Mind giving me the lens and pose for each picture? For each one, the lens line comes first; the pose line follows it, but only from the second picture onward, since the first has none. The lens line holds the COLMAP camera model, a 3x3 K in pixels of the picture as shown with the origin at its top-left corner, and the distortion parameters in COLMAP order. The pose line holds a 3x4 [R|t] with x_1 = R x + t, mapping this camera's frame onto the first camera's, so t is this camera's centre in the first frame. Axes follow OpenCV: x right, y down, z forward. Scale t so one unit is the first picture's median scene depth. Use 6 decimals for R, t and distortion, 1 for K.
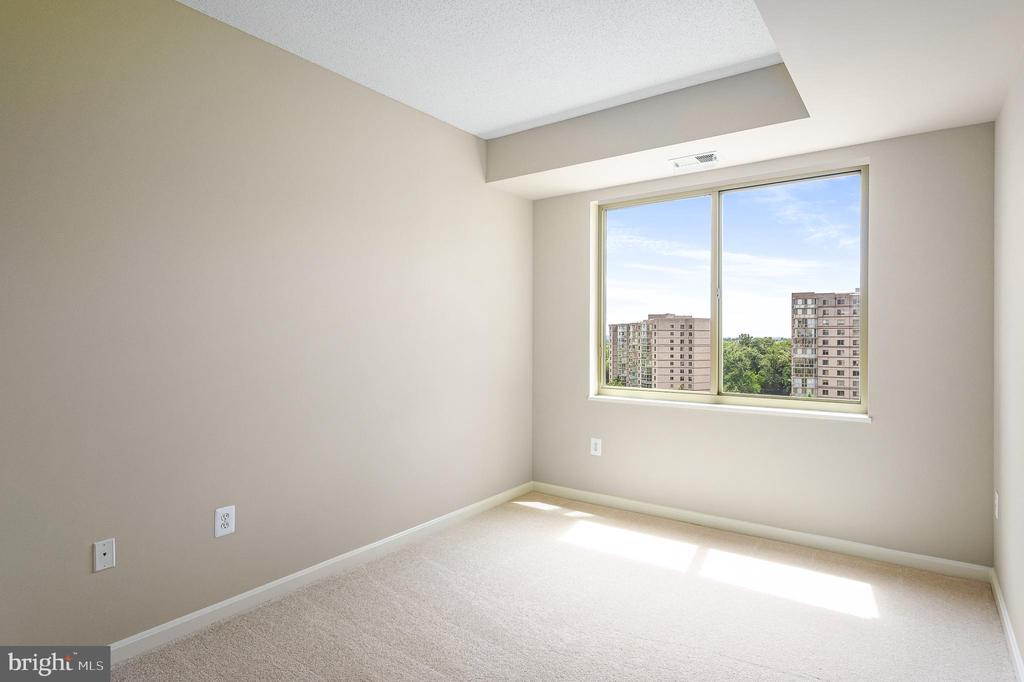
lens RADIAL K [[545.8, 0, 503.9], [0, 545.8, 334.2], [0, 0, 1]] dist [0.004726, -0.000805]
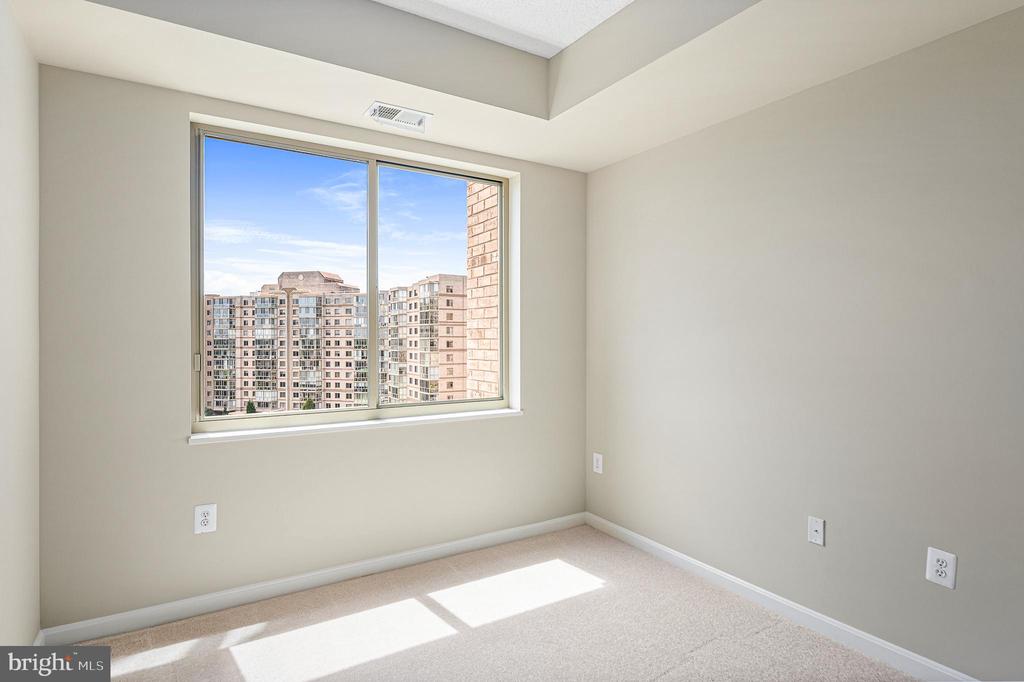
lens RADIAL K [[545.8, 0, 522.7], [0, 545.8, 348.2], [0, 0, 1]] dist [0.004726, -0.000805]
pose [[0.340899, -0.021950, 0.939844, -0.285427], [-0.001071, 0.999718, 0.023737, -0.001124], [-0.940099, -0.009098, 0.340779, 0.458149]]
